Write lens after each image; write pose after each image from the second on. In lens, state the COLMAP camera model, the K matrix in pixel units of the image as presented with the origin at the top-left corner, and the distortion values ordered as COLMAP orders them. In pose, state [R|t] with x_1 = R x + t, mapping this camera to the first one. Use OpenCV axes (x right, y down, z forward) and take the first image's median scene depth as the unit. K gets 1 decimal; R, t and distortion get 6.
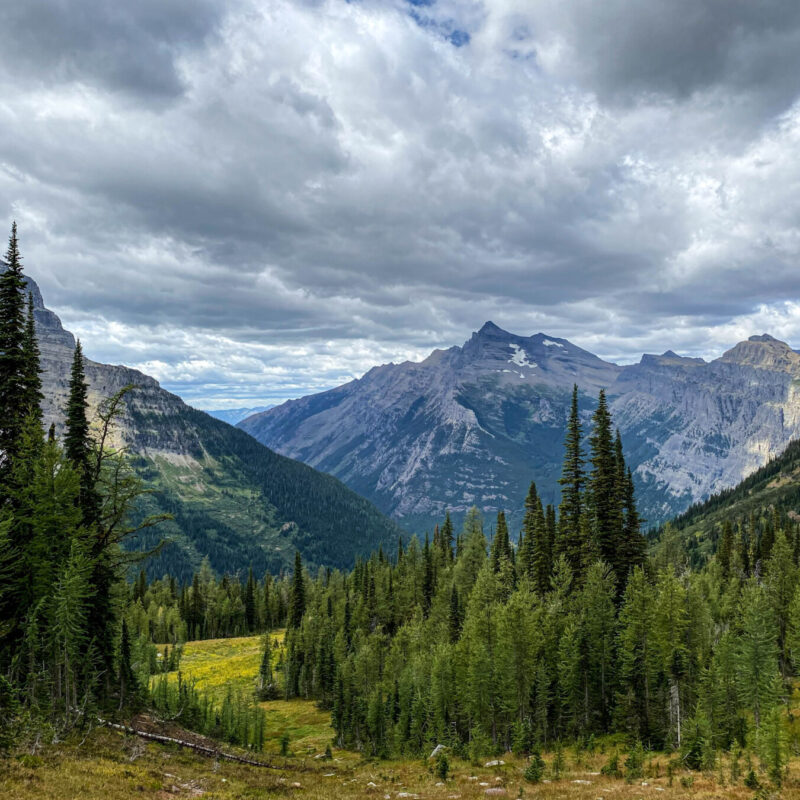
lens RADIAL K [[853.0, 0, 400.1], [0, 853.0, 398.9], [0, 0, 1]] dist [0.008583, 0.000000]
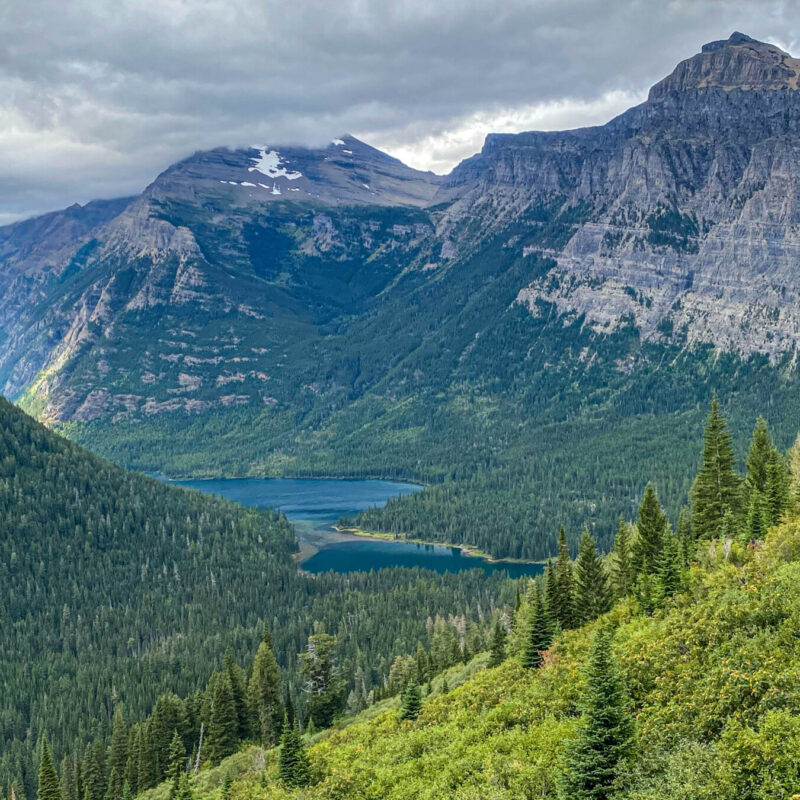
lens RADIAL K [[1071.4, 0, 402.3], [0, 1071.4, 401.3], [0, 0, 1]] dist [0.203891, 0.000000]
pose [[0.962041, -0.053942, 0.267519, 0.030303], [0.041760, 0.997824, 0.051023, 0.099685], [-0.269689, -0.037914, 0.962201, 0.356987]]
